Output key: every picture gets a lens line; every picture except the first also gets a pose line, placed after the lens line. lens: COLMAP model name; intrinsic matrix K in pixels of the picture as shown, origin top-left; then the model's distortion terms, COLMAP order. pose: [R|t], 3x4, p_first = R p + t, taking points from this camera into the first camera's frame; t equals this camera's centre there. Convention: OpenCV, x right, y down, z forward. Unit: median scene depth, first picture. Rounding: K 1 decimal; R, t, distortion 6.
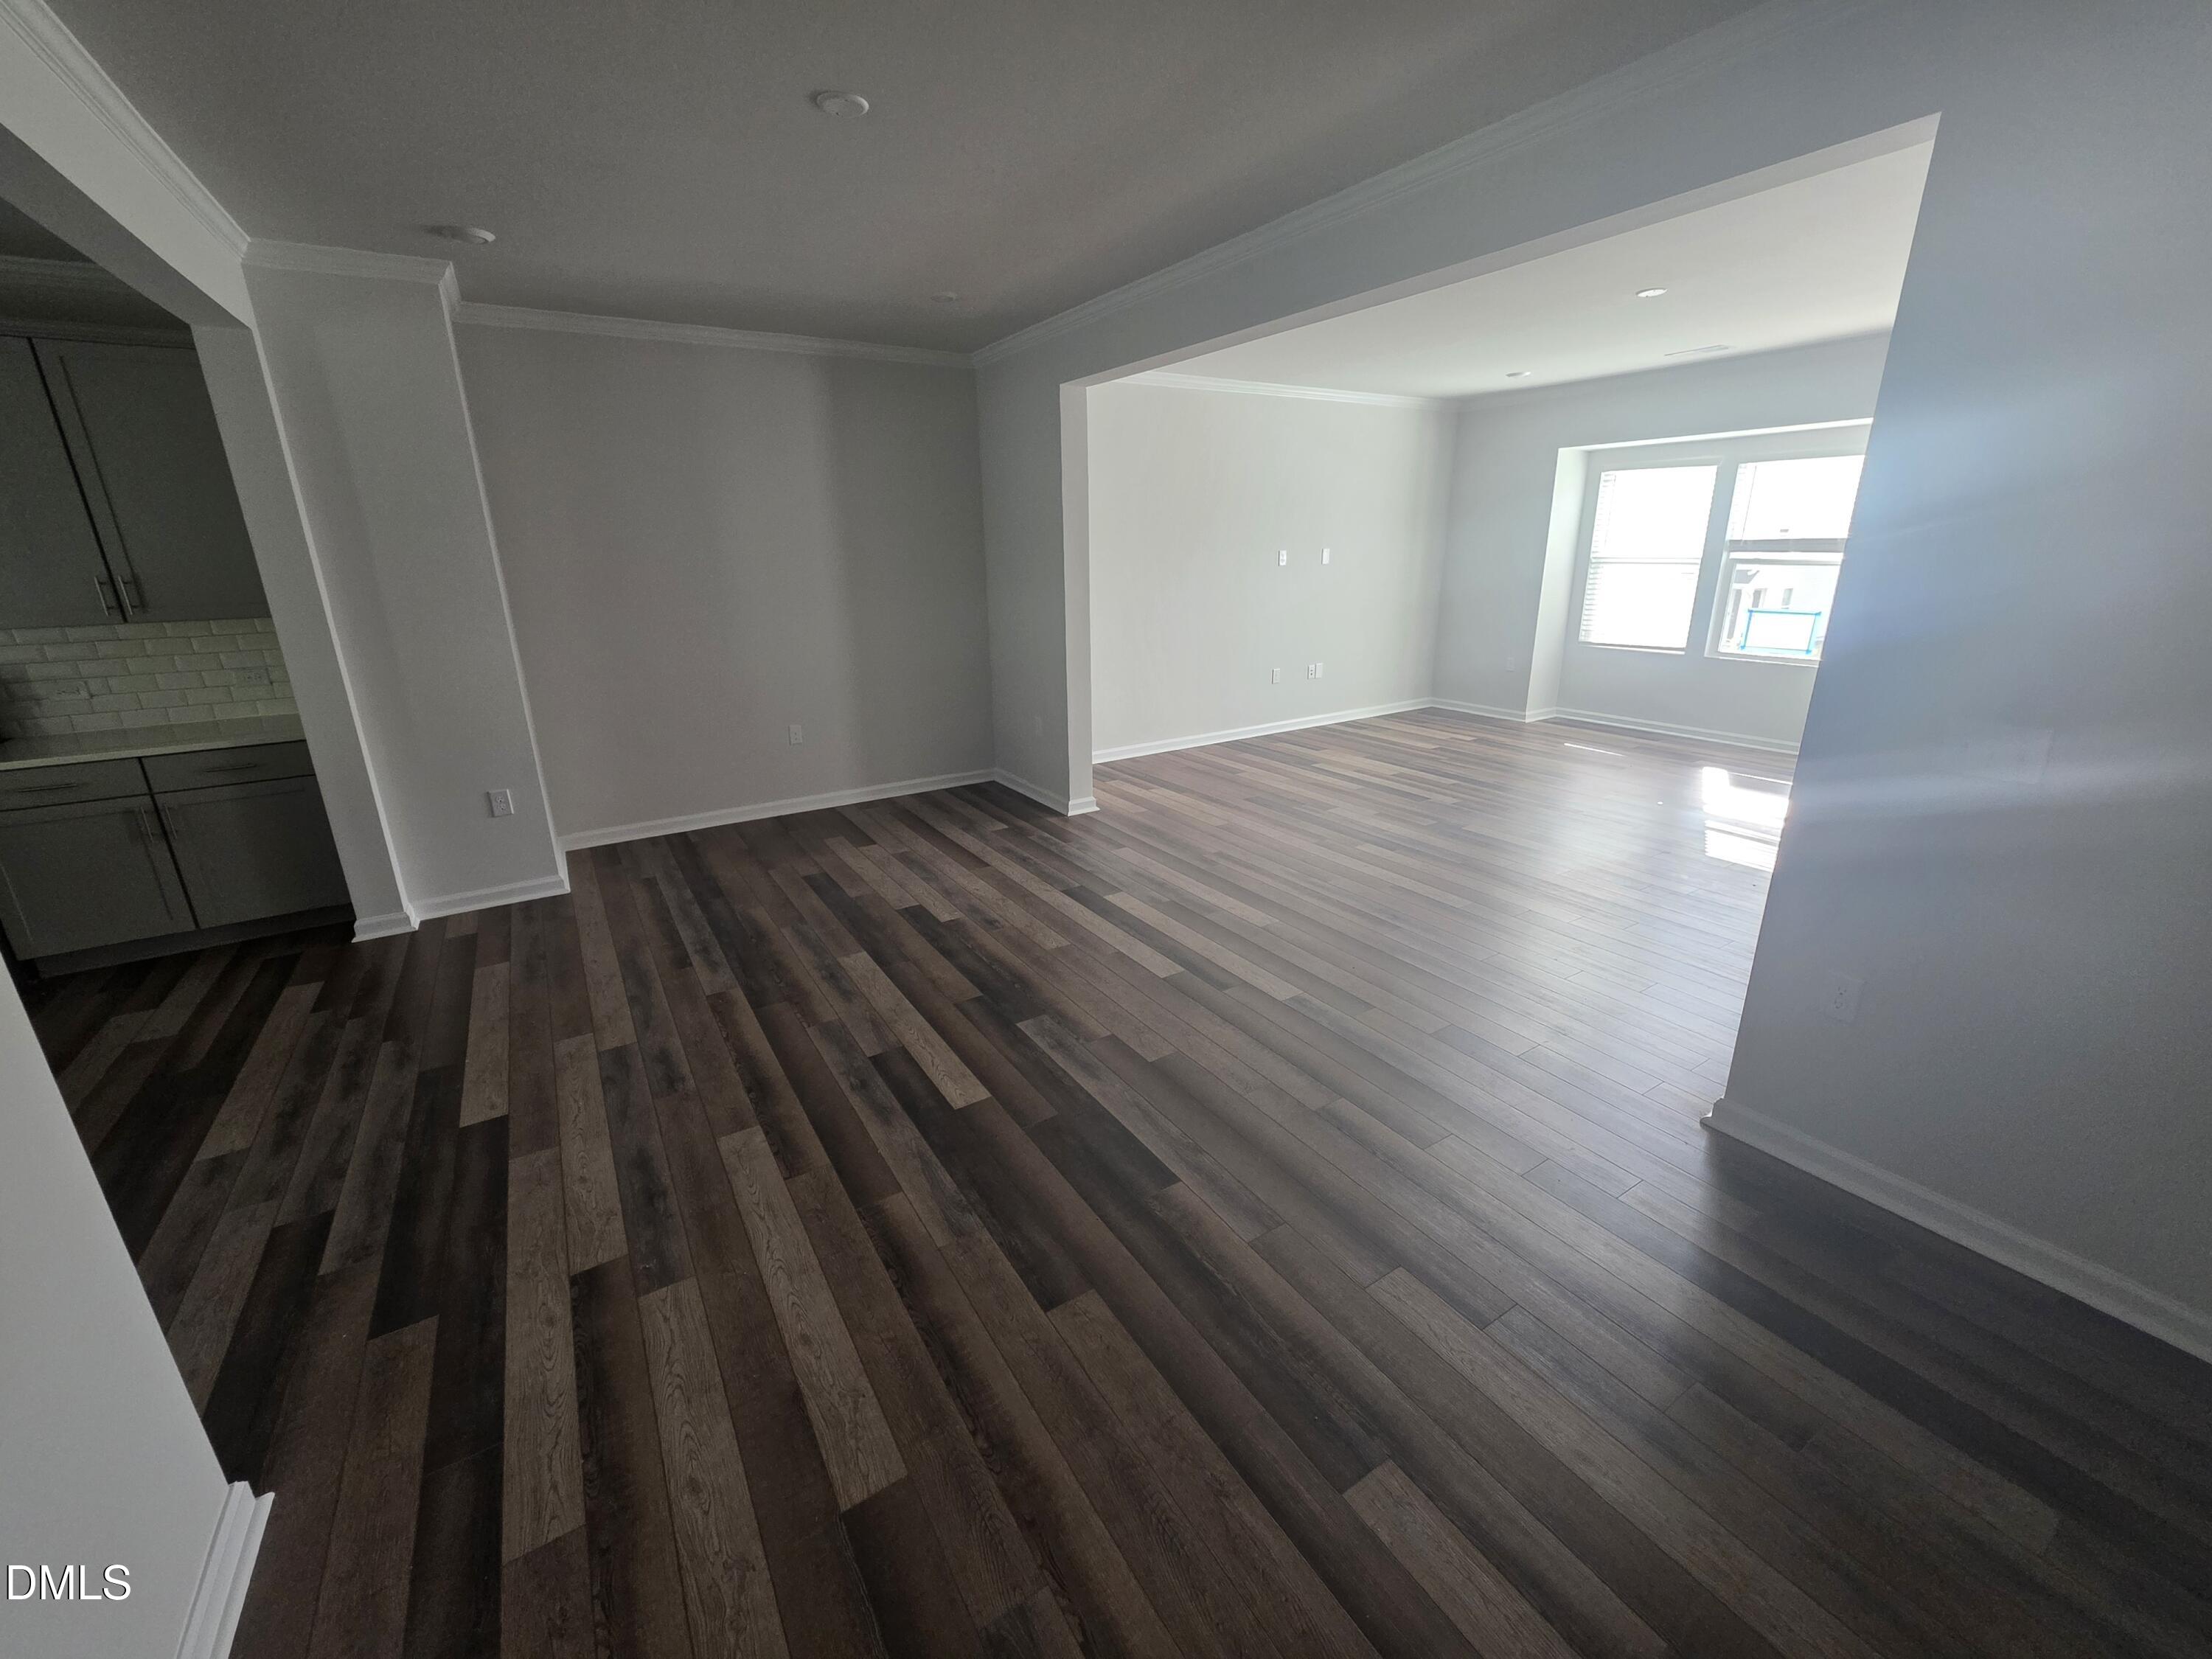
lens RADIAL K [[884.0, 0, 1085.8], [0, 884.0, 816.7], [0, 0, 1]] dist [-0.000223, 0.000149]
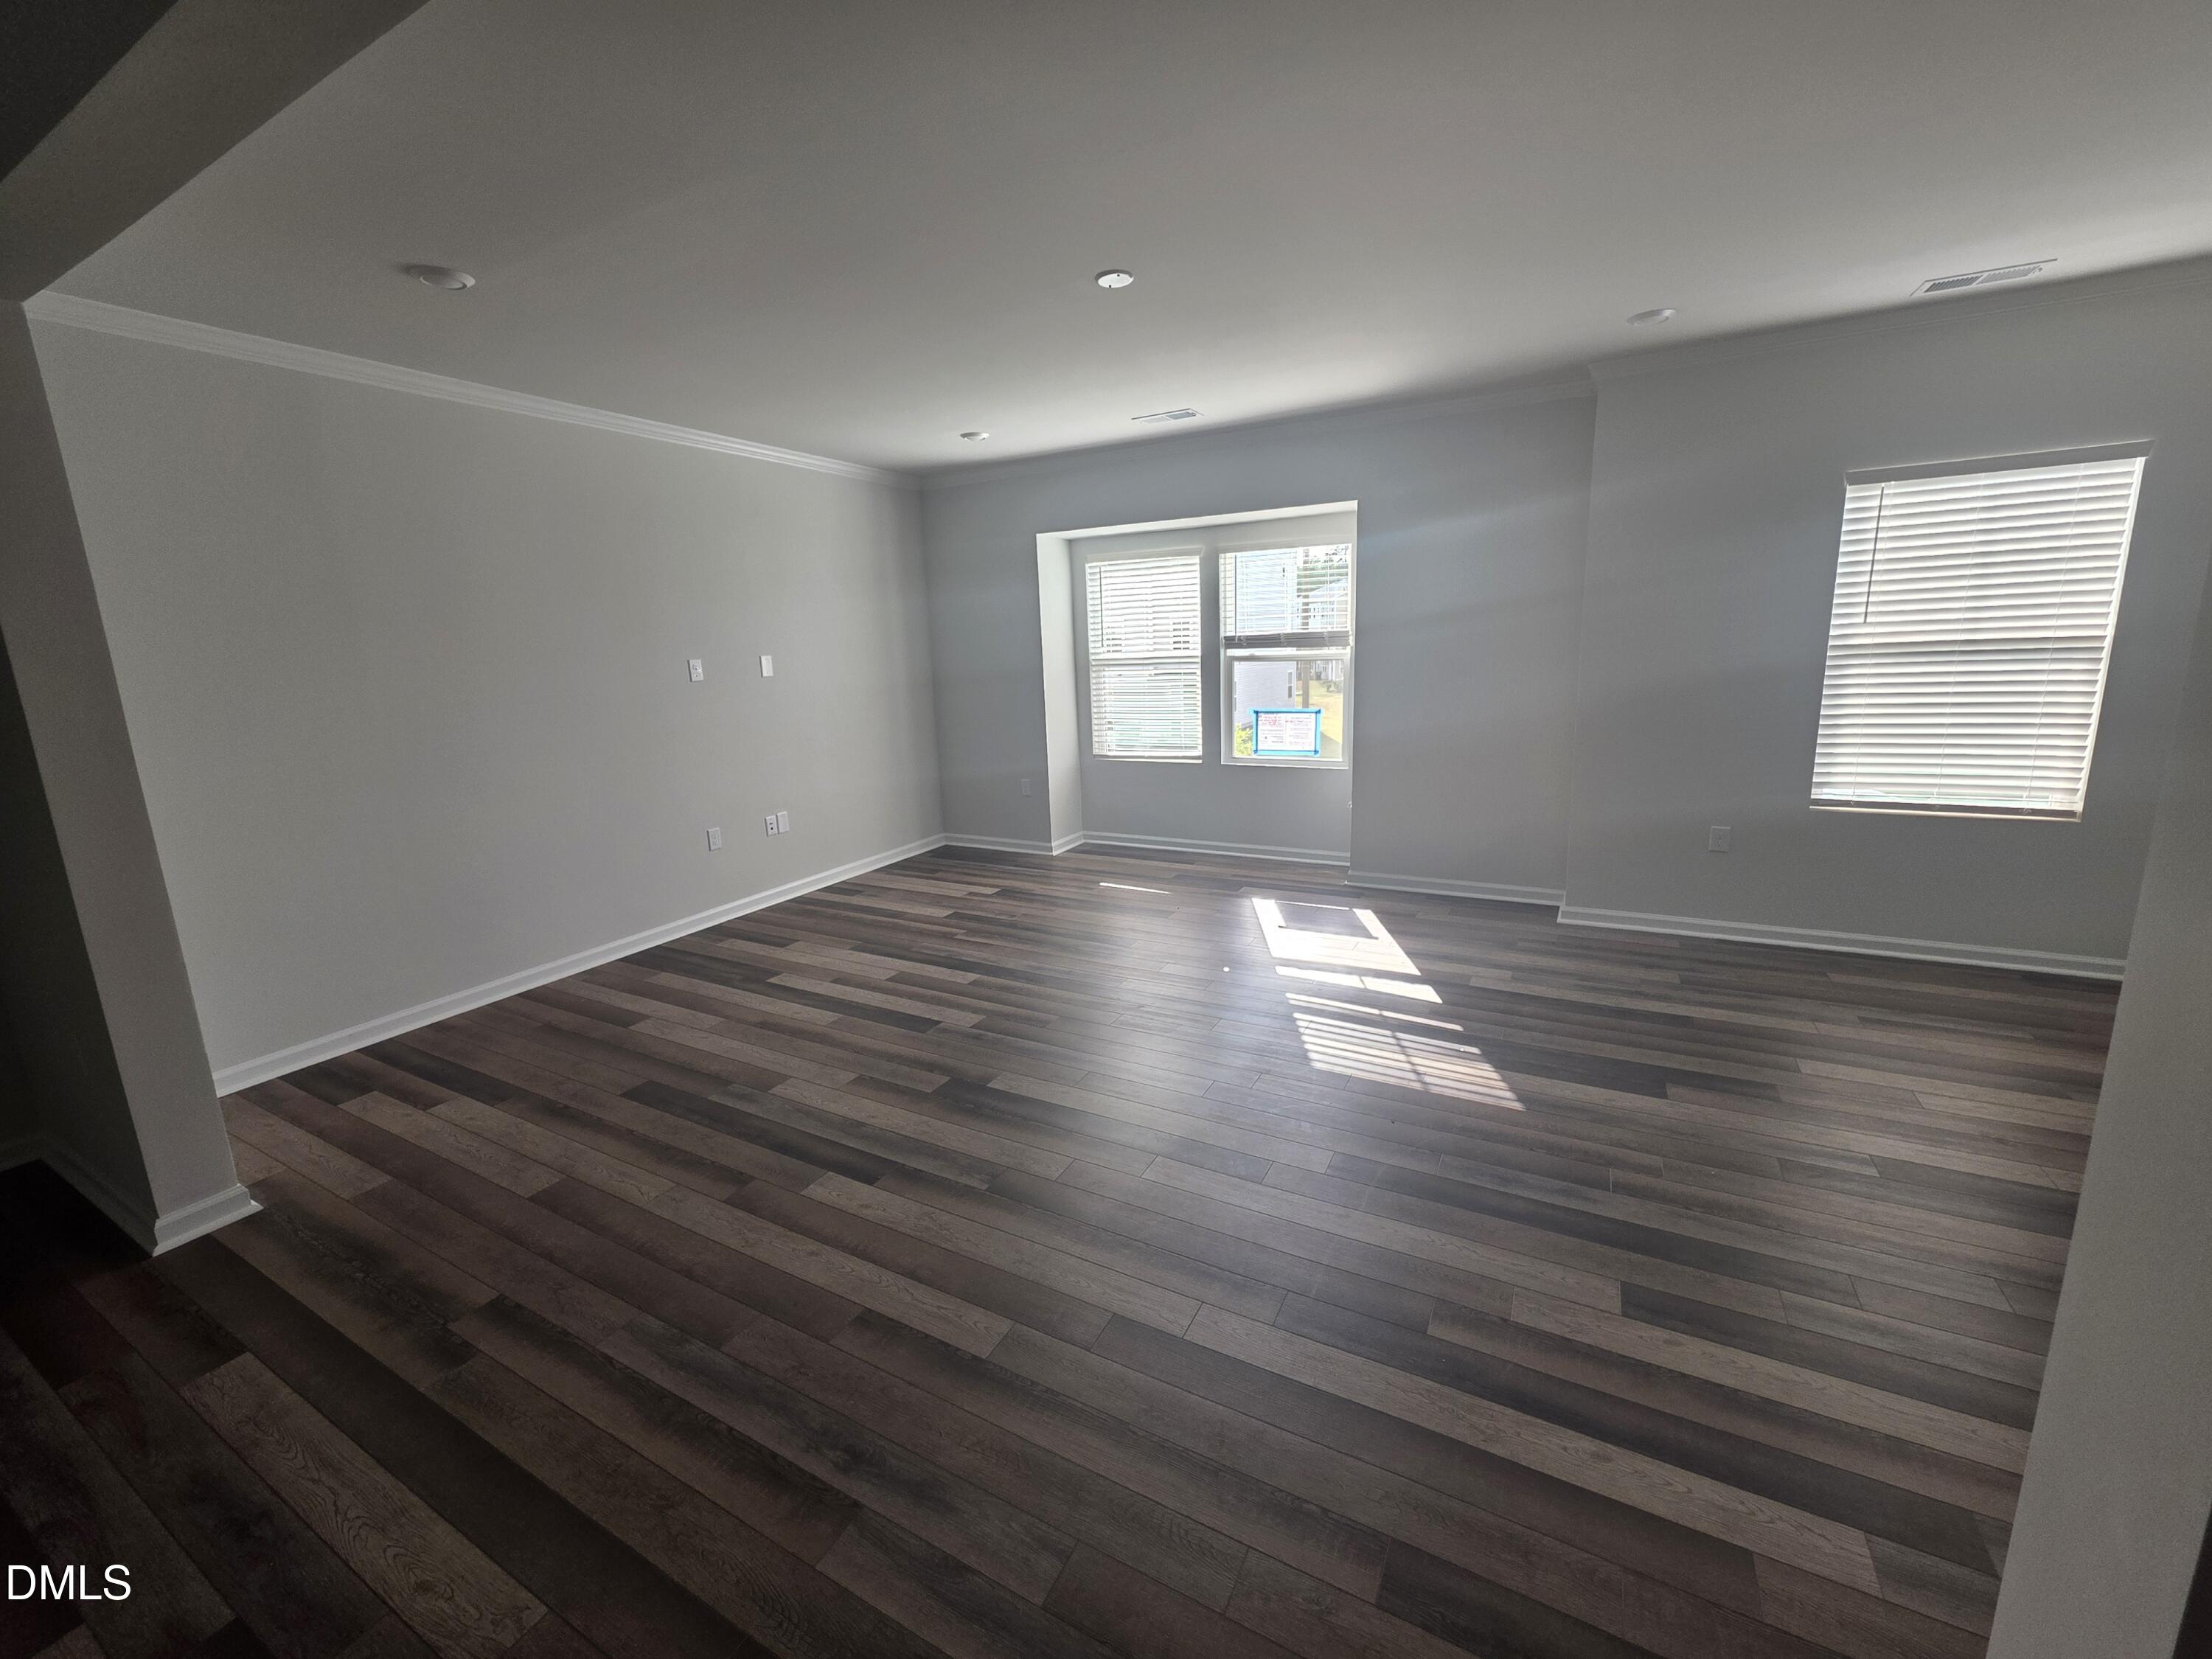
lens RADIAL K [[884.0, 0, 1085.8], [0, 884.0, 816.7], [0, 0, 1]] dist [-0.000223, 0.000149]
pose [[0.875086, -0.106169, 0.472178, 0.165501], [0.160940, 0.983954, -0.077028, -0.087974], [-0.456423, 0.143399, 0.878131, 0.306704]]
